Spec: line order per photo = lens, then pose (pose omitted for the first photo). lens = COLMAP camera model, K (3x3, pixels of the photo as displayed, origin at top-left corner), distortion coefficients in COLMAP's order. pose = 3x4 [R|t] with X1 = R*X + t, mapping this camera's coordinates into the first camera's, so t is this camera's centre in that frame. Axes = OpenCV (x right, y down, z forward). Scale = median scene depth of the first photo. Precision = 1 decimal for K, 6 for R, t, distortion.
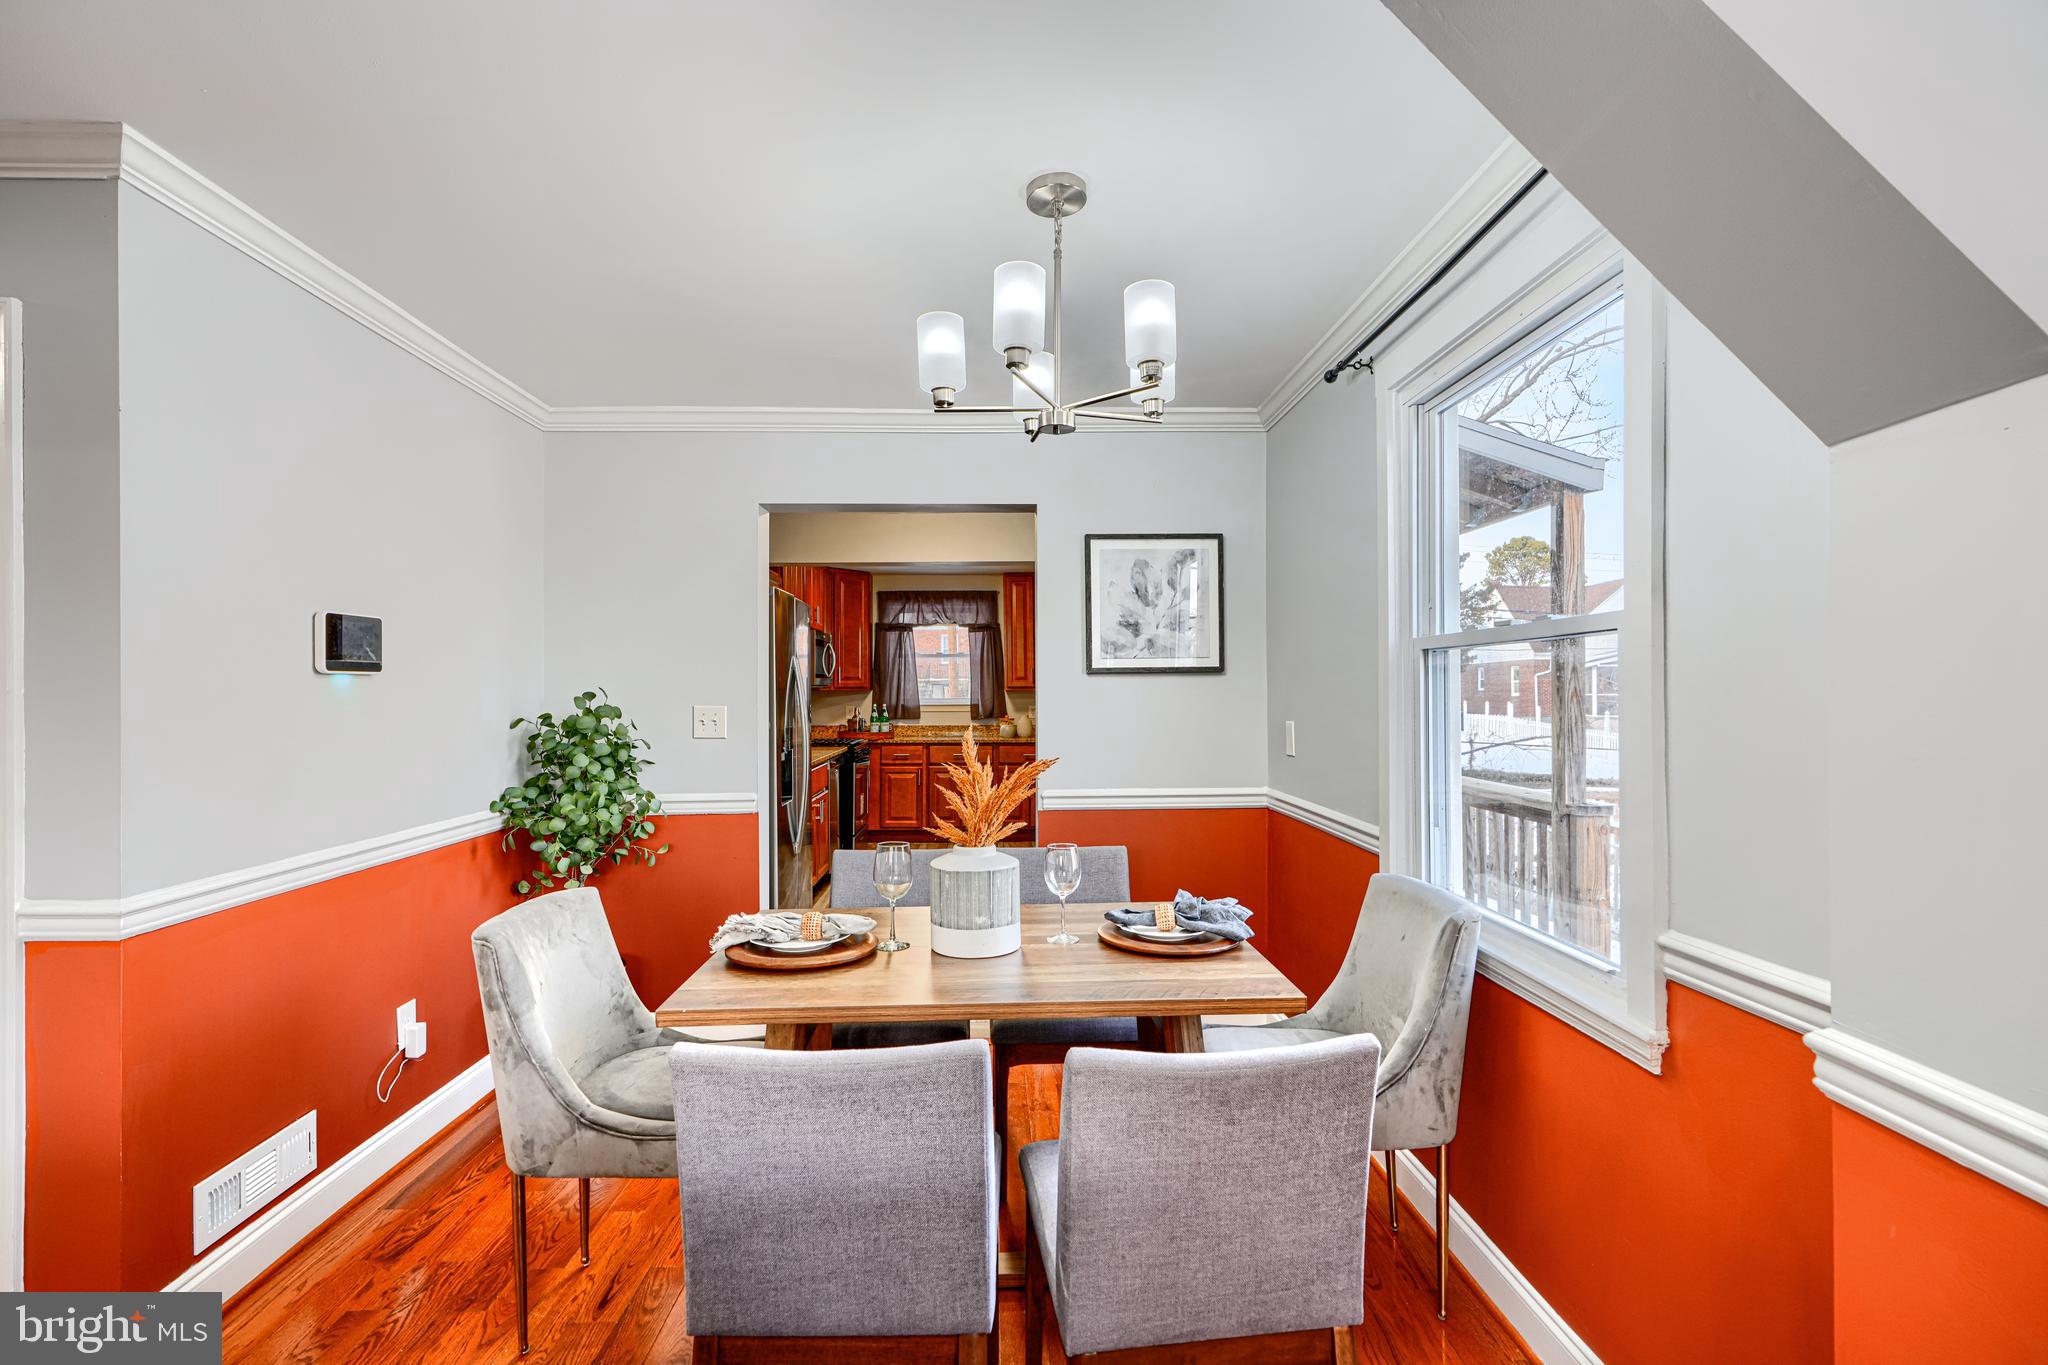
lens RADIAL K [[949.6, 0, 1039.8], [0, 949.6, 678.8], [0, 0, 1]] dist [-0.002692, 0.002156]
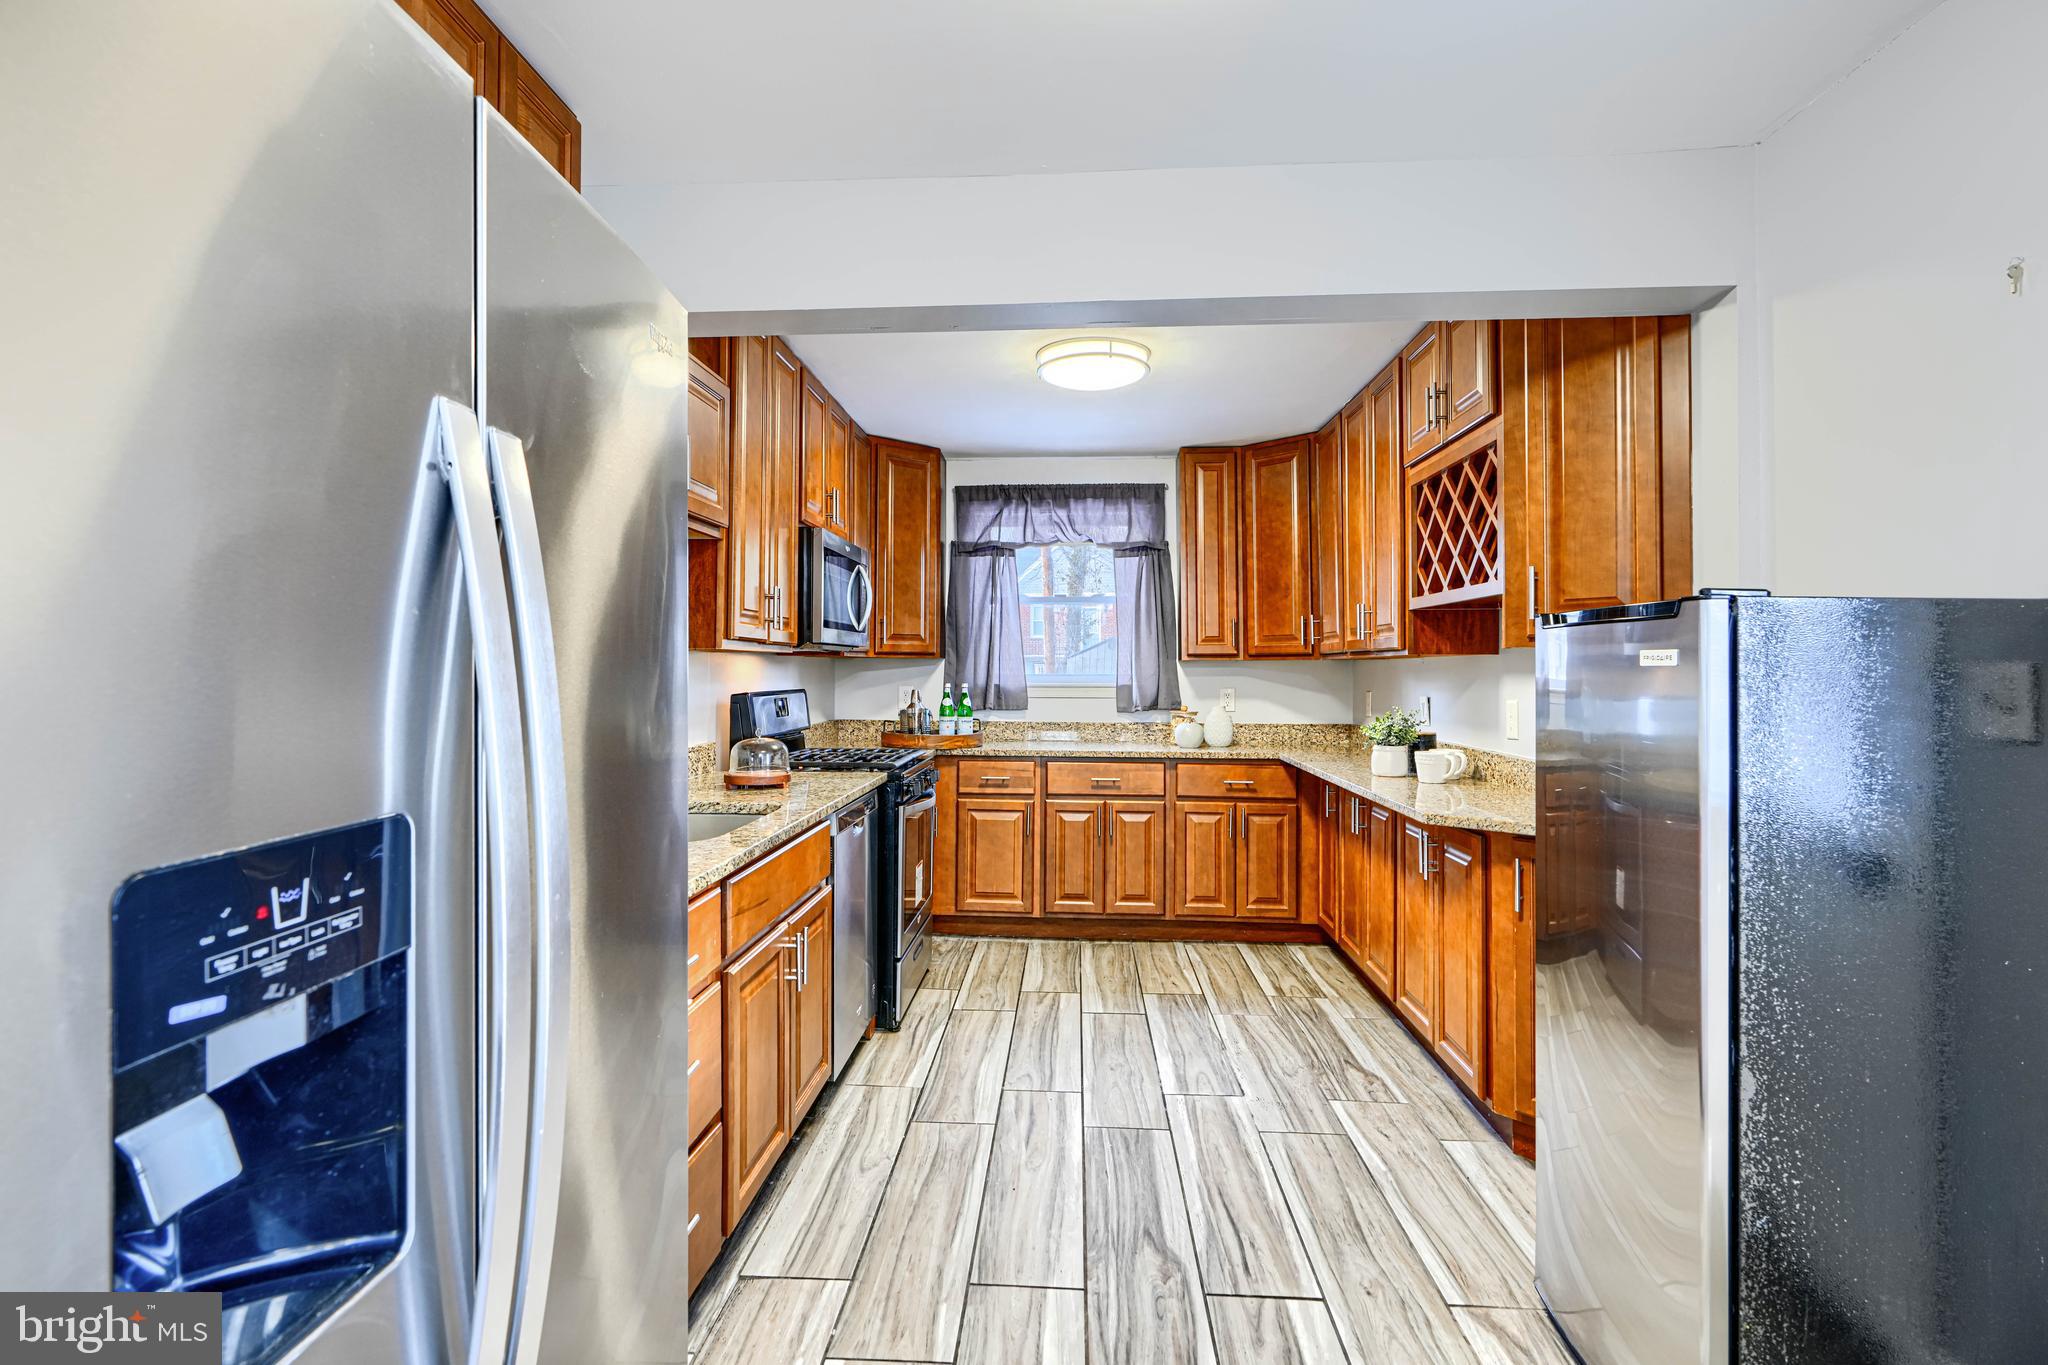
lens RADIAL K [[949.6, 0, 1047.5], [0, 949.6, 658.5], [0, 0, 1]] dist [-0.002692, 0.002156]
pose [[0.997112, 0.007198, -0.075607, -0.073604], [-0.007319, 0.999972, -0.001327, 0.012330], [0.075595, 0.001877, 0.997137, 0.449970]]
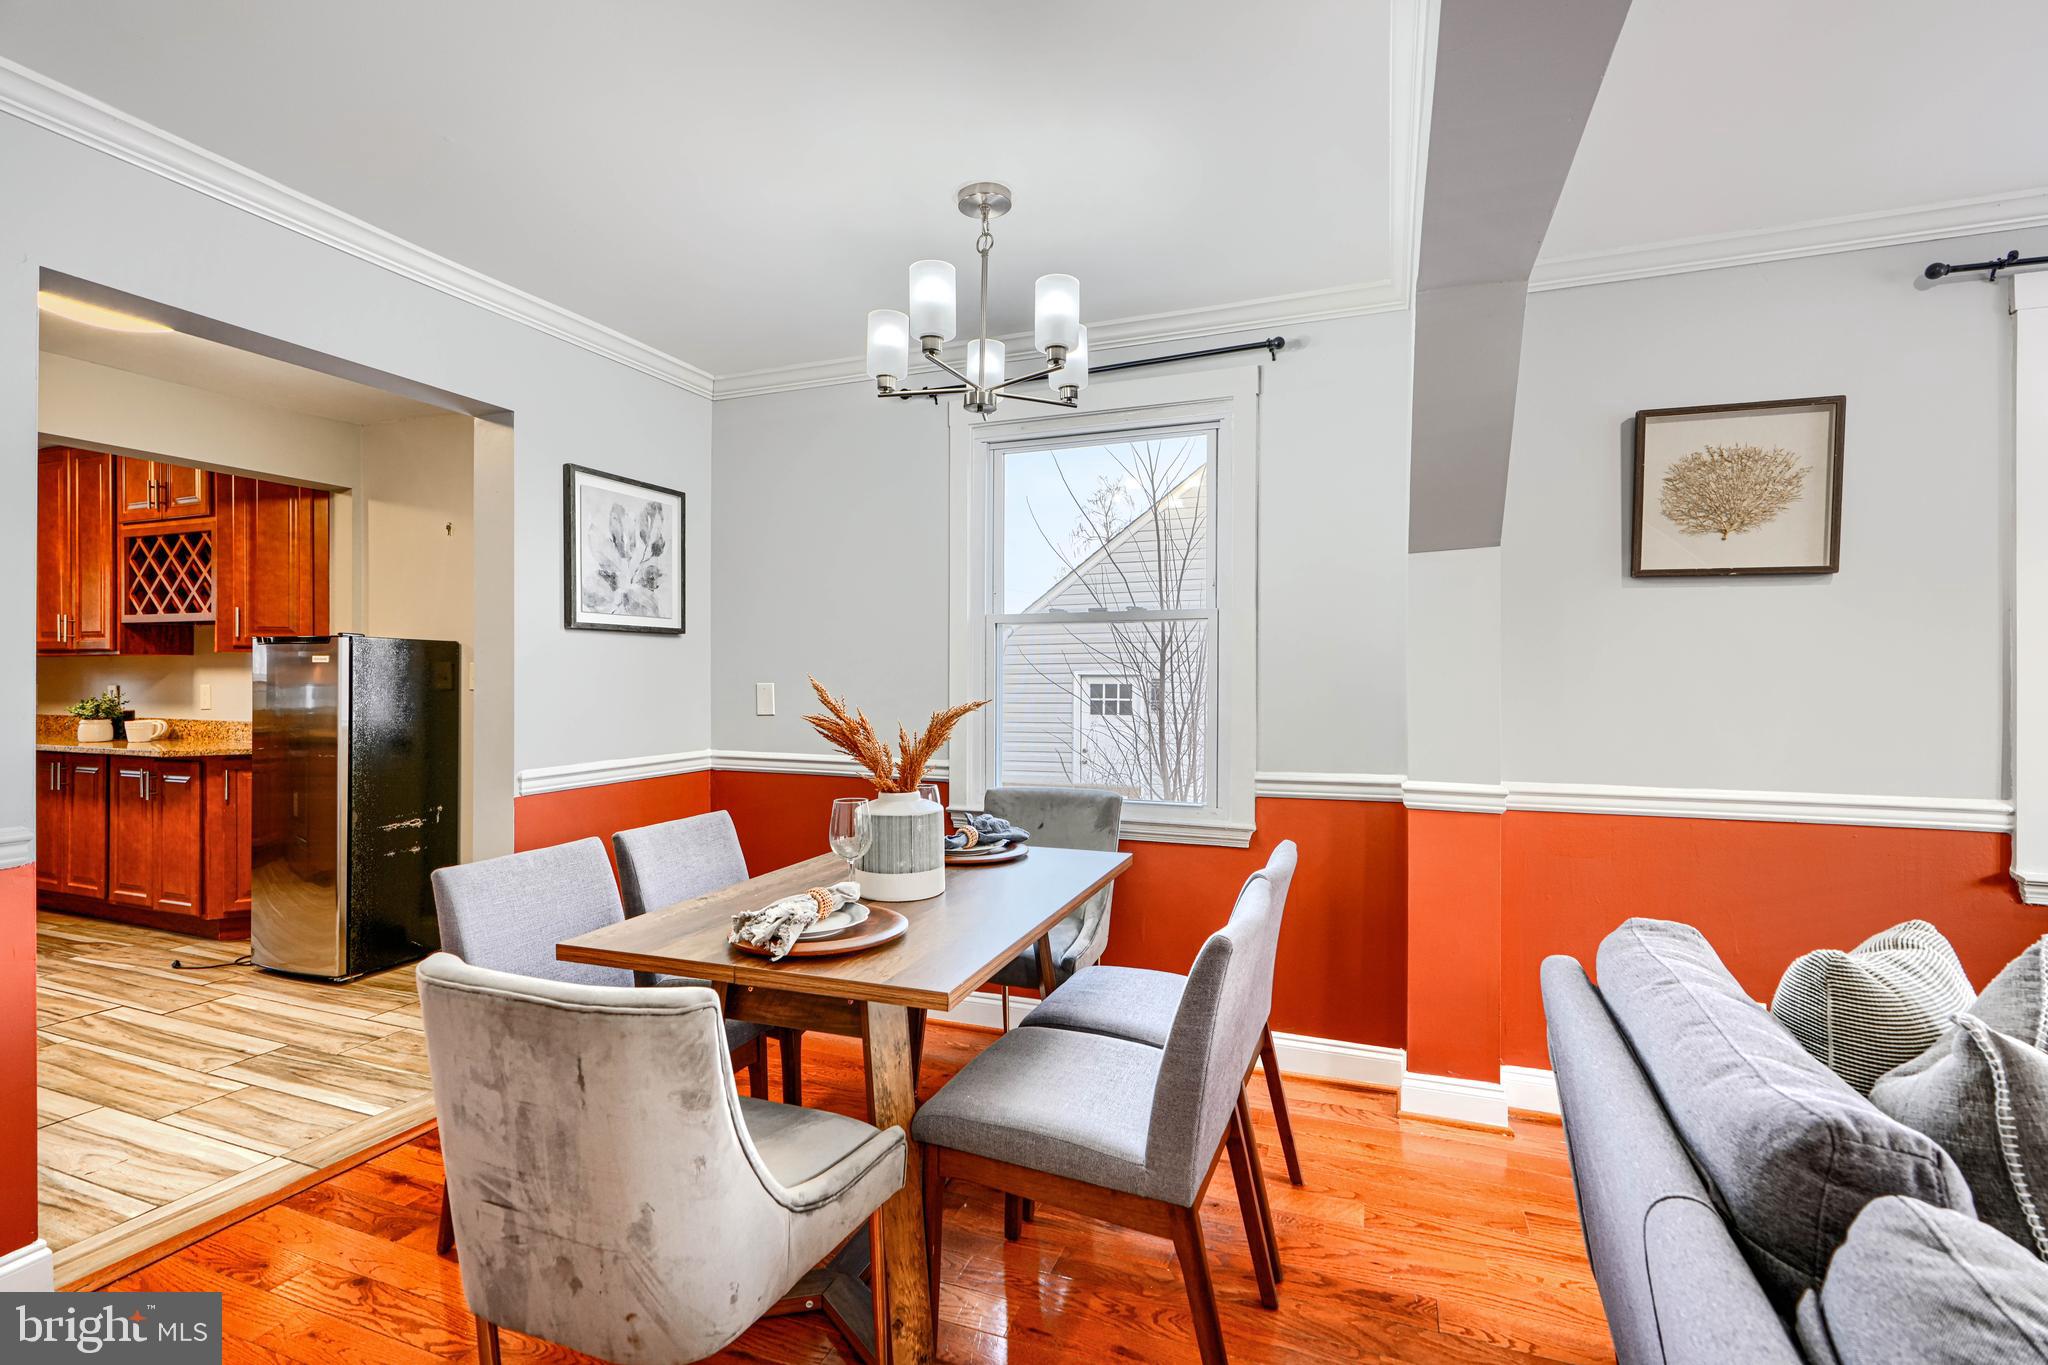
lens RADIAL K [[949.6, 0, 1041.6], [0, 949.6, 677.0], [0, 0, 1]] dist [-0.002692, 0.002156]
pose [[0.373447, 0.007051, 0.927625, -0.271265], [-0.014810, 0.999889, -0.001638, 0.015511], [-0.927533, -0.013126, 0.373510, 0.137048]]
